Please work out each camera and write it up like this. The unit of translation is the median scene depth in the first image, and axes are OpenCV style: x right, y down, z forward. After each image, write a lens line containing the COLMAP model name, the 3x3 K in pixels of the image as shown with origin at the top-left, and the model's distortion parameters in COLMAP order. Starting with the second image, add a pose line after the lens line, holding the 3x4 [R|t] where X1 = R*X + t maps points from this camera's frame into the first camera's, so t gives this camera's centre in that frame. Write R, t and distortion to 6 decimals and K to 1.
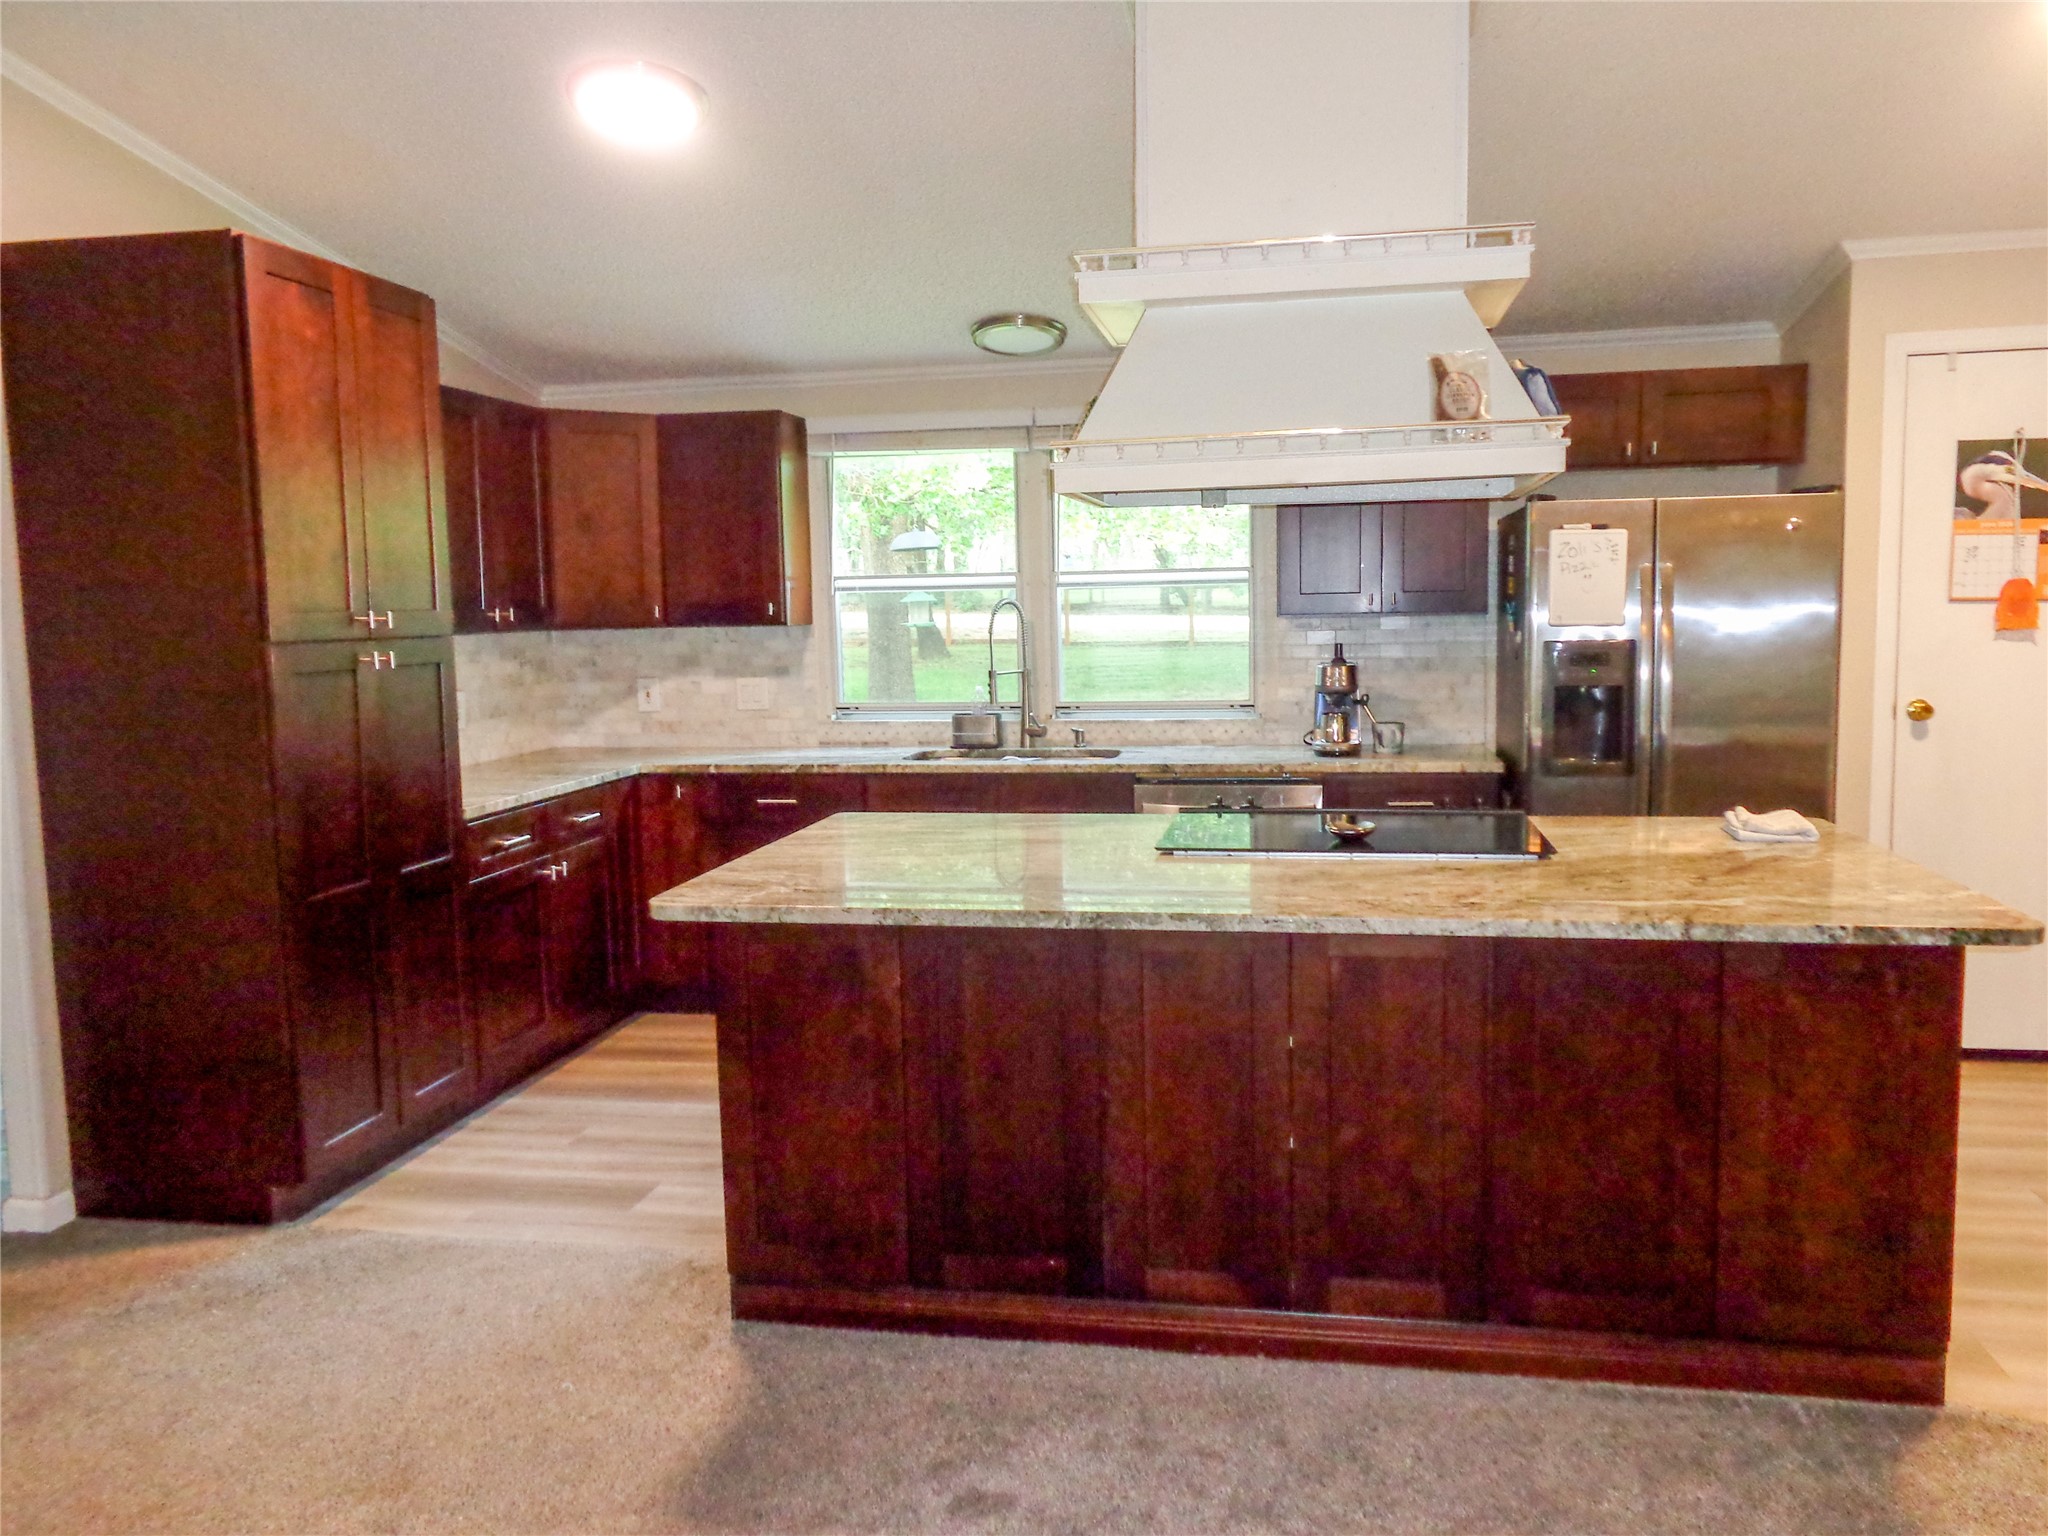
lens RADIAL K [[1573.4, 0, 1030.0], [0, 1573.4, 771.7], [0, 0, 1]] dist [0.004494, -0.000236]
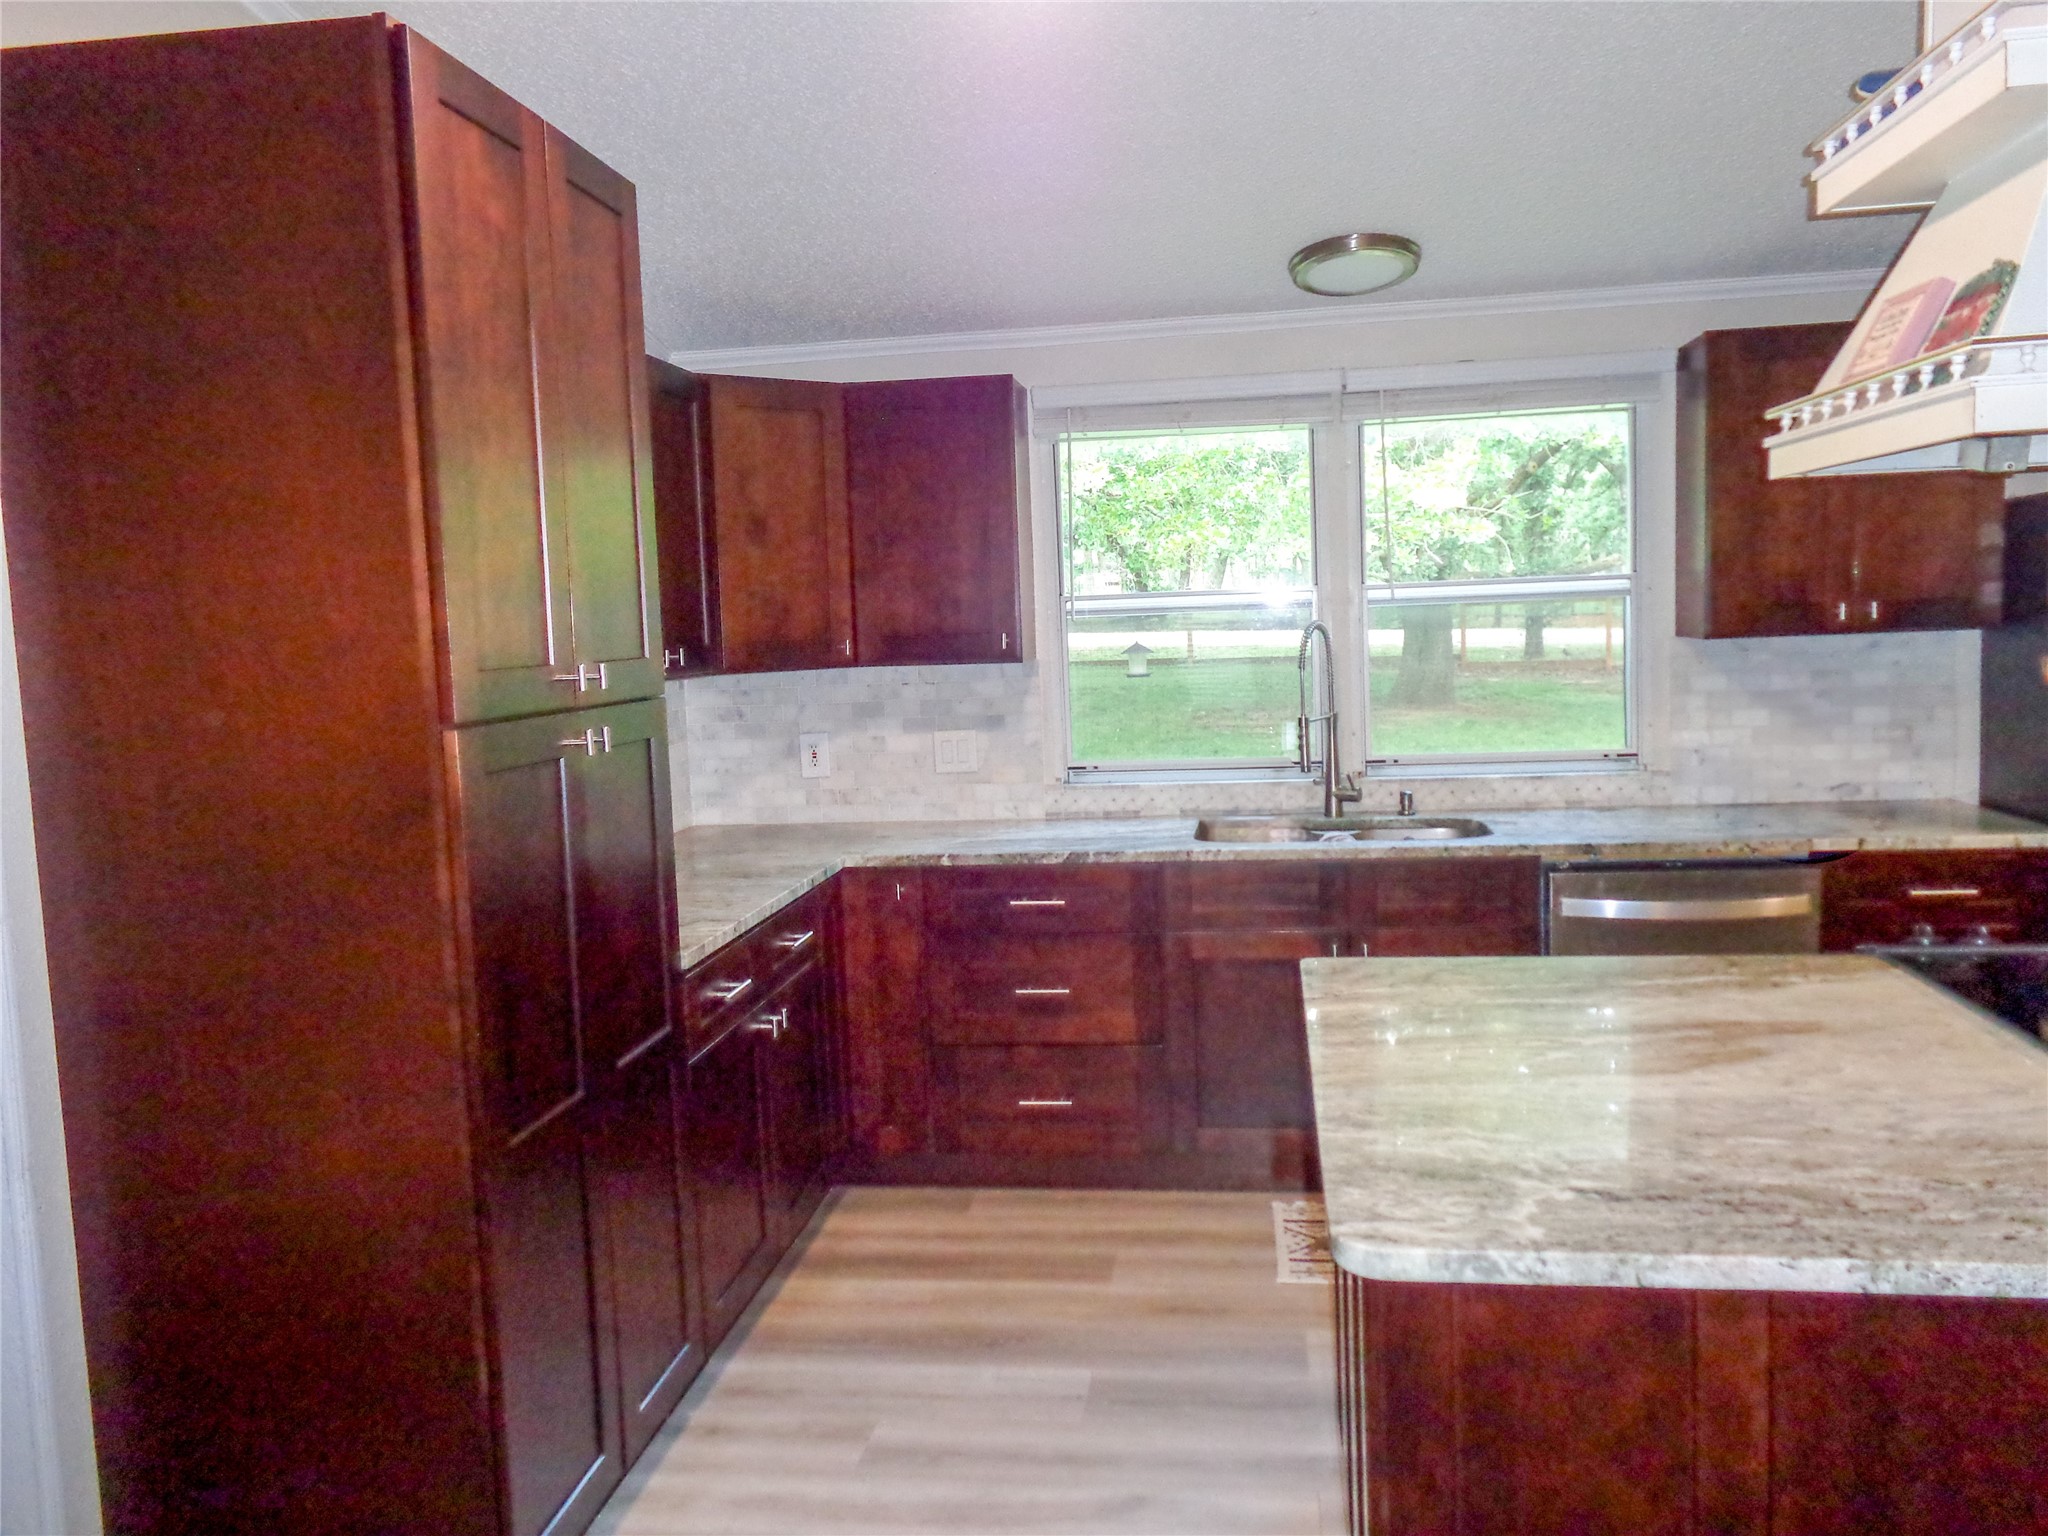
lens RADIAL K [[1573.4, 0, 1030.3], [0, 1573.4, 771.4], [0, 0, 1]] dist [0.004494, -0.000236]
pose [[0.998765, -0.023430, 0.043814, -0.184790], [0.023875, 0.999668, -0.009650, -0.033792], [-0.043573, 0.010684, 0.998993, 0.253127]]
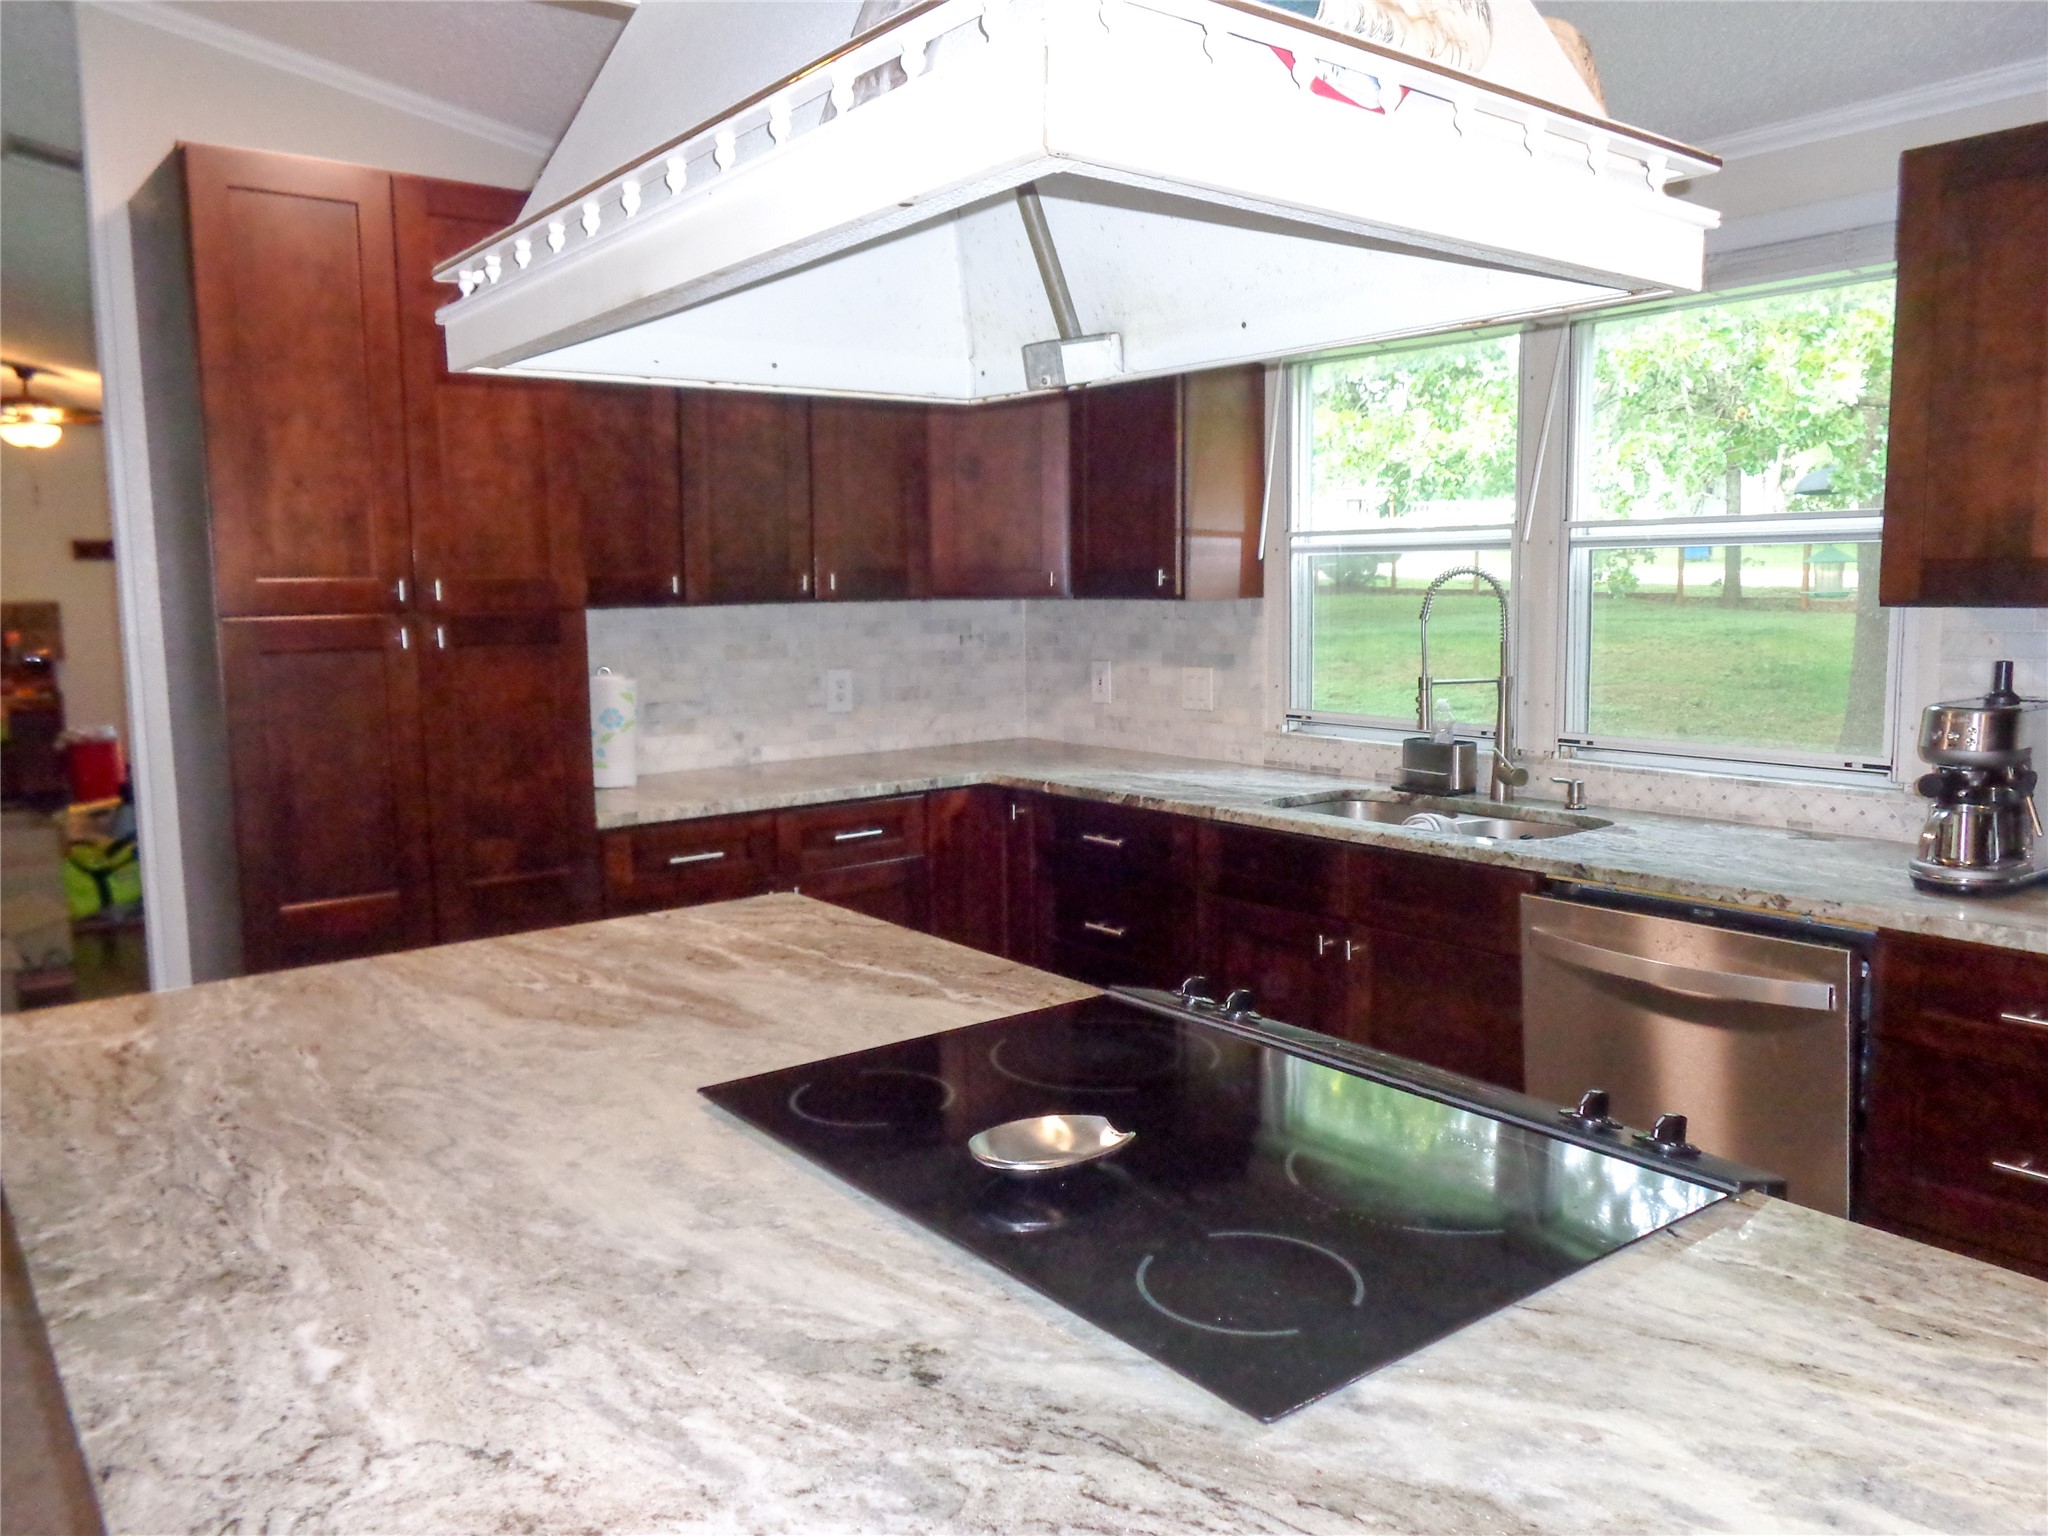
lens RADIAL K [[1573.4, 0, 1028.5], [0, 1573.4, 751.0], [0, 0, 1]] dist [0.004494, -0.000236]
pose [[0.752811, 0.084930, -0.652735, 0.273799], [-0.073911, 0.996277, 0.044388, -0.050189], [0.654074, 0.014828, 0.756285, 0.400314]]
